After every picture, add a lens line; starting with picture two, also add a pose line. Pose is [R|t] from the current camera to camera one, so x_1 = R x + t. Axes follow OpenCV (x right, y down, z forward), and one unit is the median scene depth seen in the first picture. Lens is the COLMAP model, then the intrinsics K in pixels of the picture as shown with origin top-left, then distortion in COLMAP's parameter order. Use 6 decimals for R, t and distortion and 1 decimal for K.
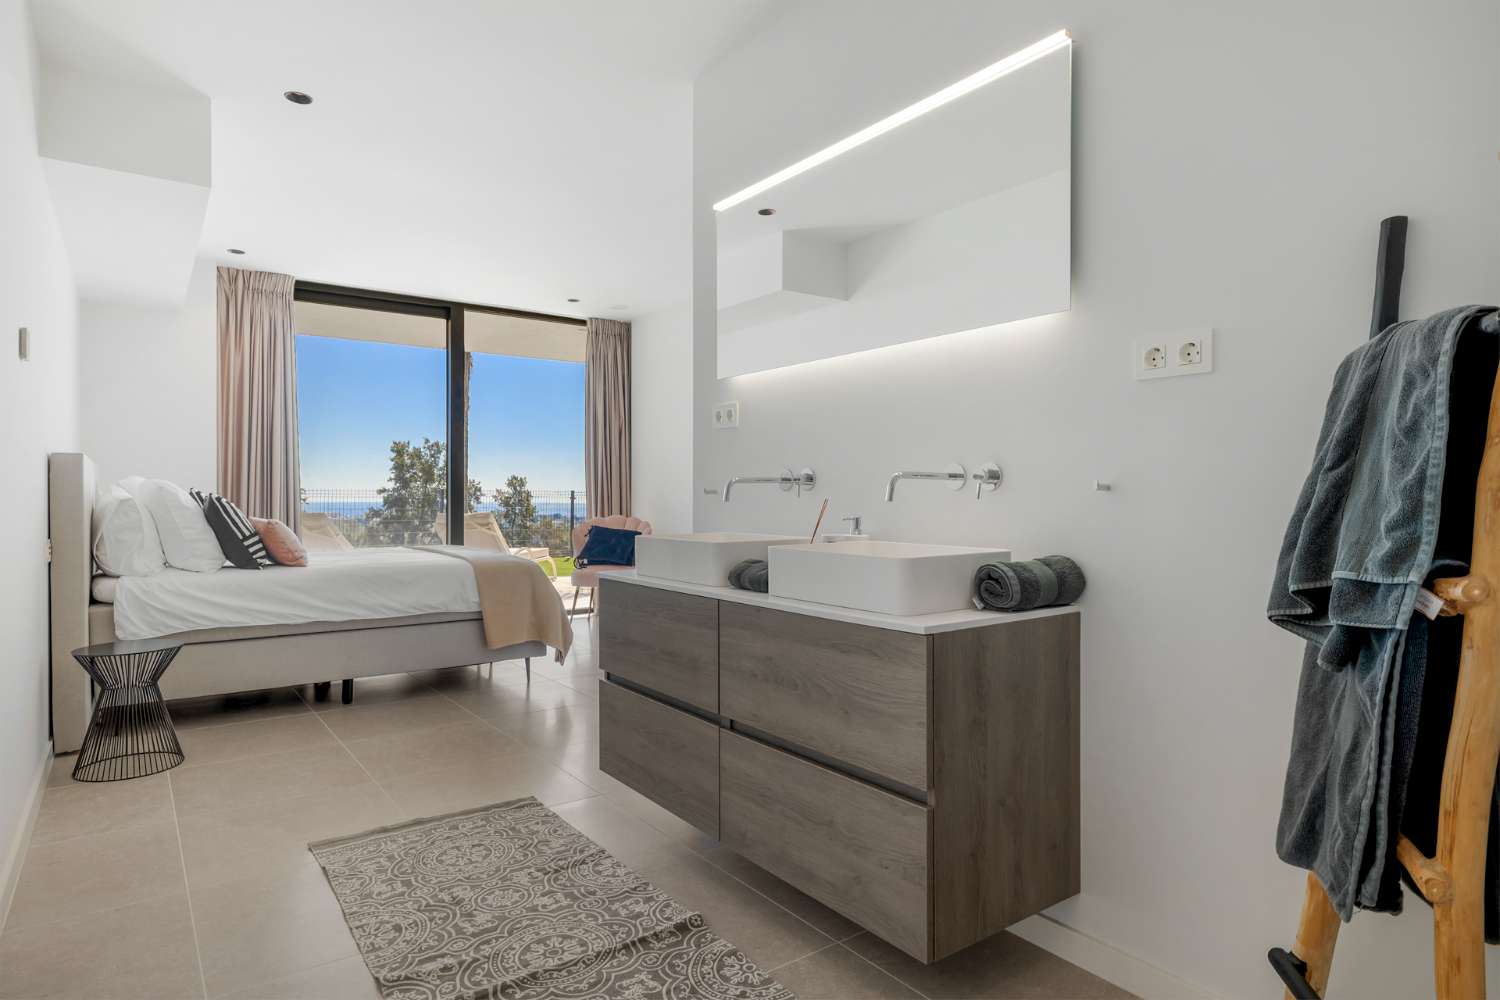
lens RADIAL K [[838.1, 0, 736.3], [0, 838.1, 494.2], [0, 0, 1]] dist [0.011931, -0.000601]
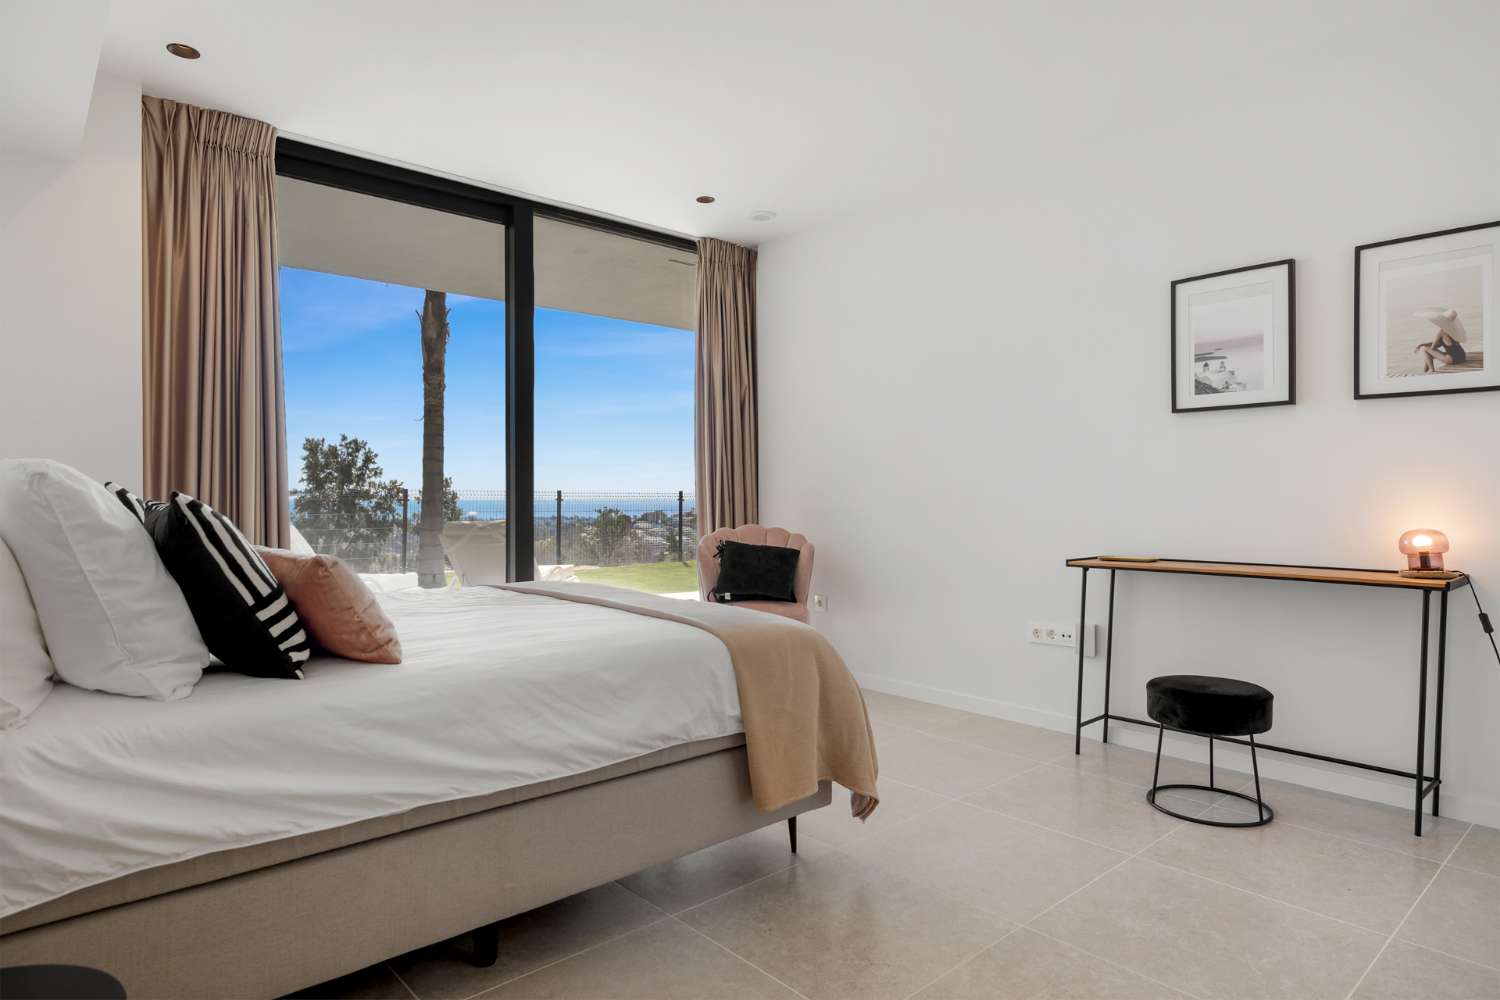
lens RADIAL K [[856.0, 0, 750.0], [0, 856.0, 500.0], [0, 0, 1]] dist [0.003048, -0.000063]
pose [[0.995692, -0.003459, 0.092654, -0.276144], [0.002884, 0.999976, 0.006338, 0.000615], [-0.092674, -0.006044, 0.995678, 0.405037]]
